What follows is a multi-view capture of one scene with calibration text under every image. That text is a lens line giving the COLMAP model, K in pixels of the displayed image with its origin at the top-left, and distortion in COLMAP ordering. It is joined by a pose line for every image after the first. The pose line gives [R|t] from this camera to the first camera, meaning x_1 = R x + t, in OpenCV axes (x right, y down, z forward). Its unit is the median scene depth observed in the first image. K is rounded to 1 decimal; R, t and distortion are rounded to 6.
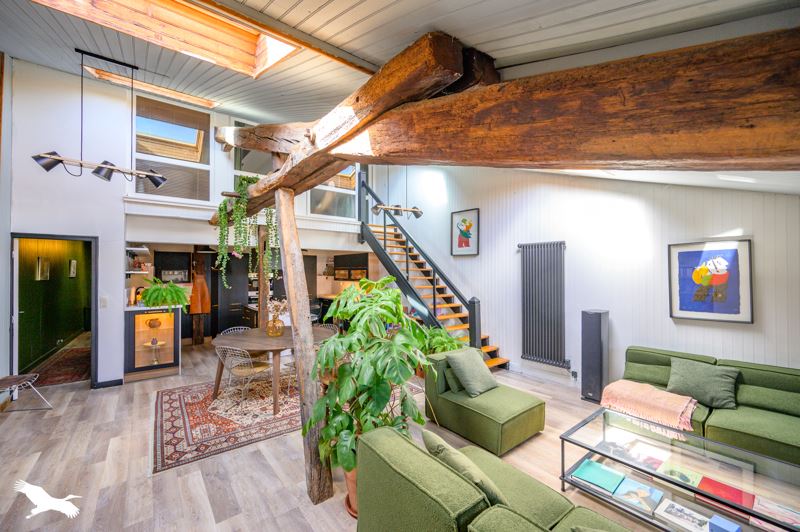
lens RADIAL K [[314.2, 0, 400.1], [0, 314.2, 268.8], [0, 0, 1]] dist [0.000362, -0.000017]
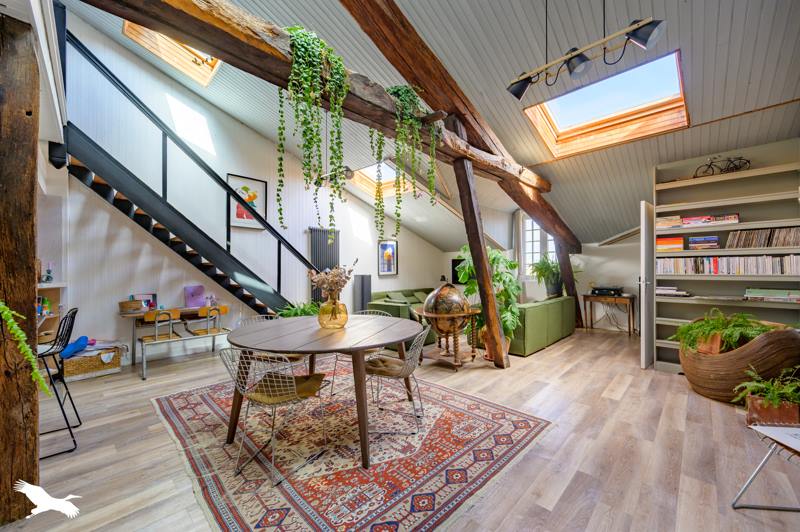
lens RADIAL K [[314.2, 0, 399.1], [0, 314.2, 268.2], [0, 0, 1]] dist [0.000362, -0.000017]
pose [[-0.126847, 0.006820, 0.991899, -1.155111], [-0.008712, 0.999930, -0.007989, 0.117246], [-0.991884, -0.009655, -0.126779, 1.083255]]
